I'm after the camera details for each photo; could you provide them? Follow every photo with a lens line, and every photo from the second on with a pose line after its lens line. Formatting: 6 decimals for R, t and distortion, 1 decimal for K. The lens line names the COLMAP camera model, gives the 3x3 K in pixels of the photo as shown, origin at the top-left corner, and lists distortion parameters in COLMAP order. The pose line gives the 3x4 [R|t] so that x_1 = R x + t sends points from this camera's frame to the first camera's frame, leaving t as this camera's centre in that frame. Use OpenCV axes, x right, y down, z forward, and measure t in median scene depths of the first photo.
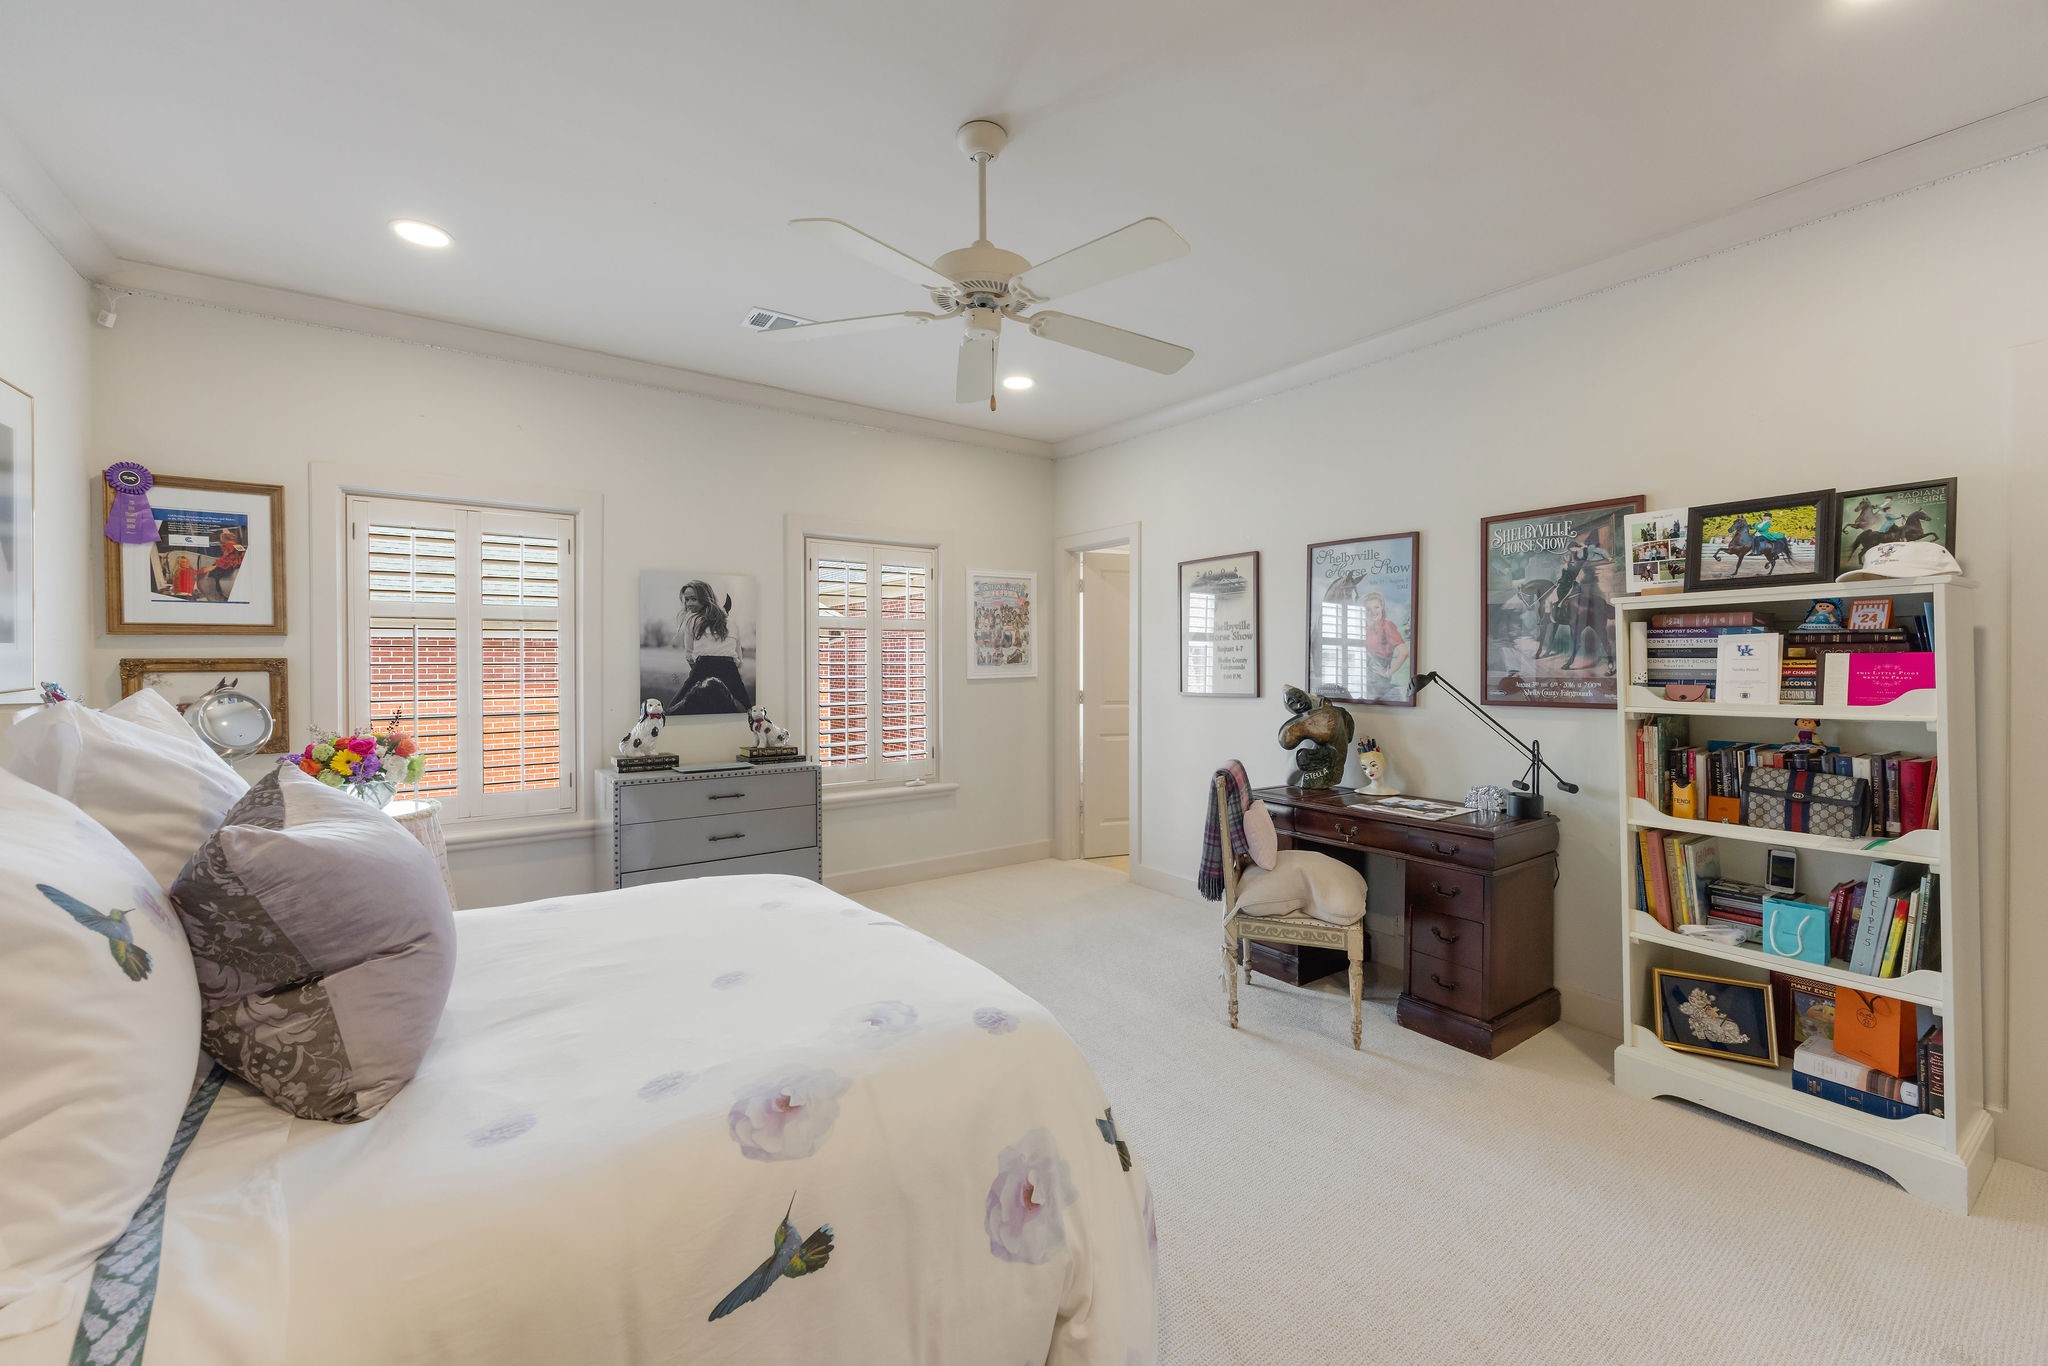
lens RADIAL K [[812.5, 0, 1031.1], [0, 812.5, 668.0], [0, 0, 1]] dist [0.000331, 0.000037]
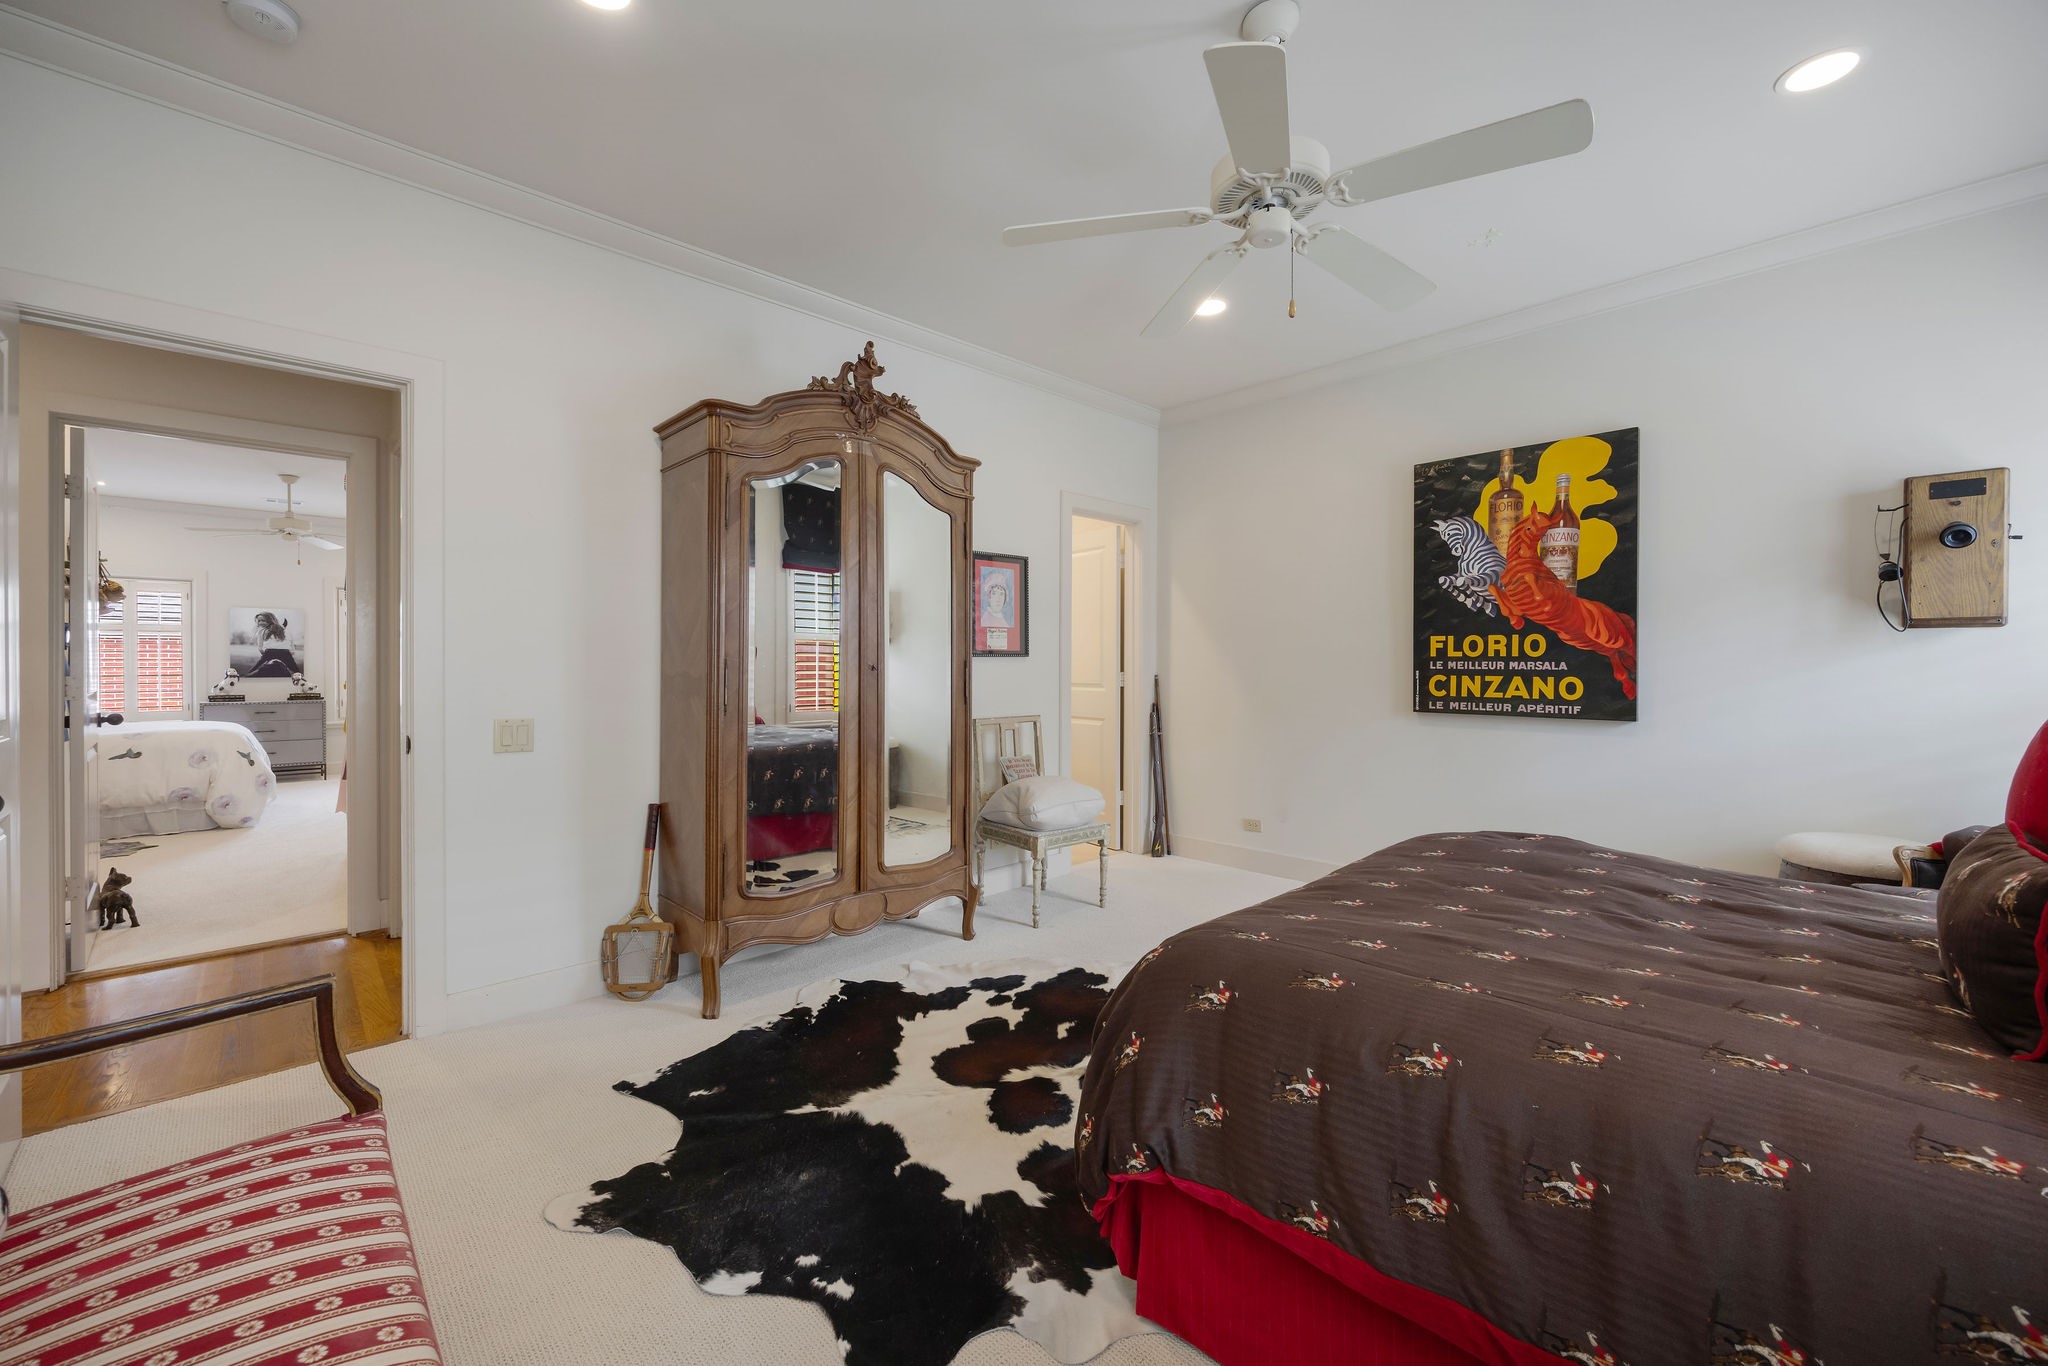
lens RADIAL K [[812.5, 0, 1031.1], [0, 812.5, 668.0], [0, 0, 1]] dist [0.000331, 0.000037]
pose [[0.990220, 0.003555, 0.139468, 1.222024], [-0.003217, 0.999991, -0.002650, 0.033260], [-0.139476, 0.002175, 0.990223, -1.305306]]
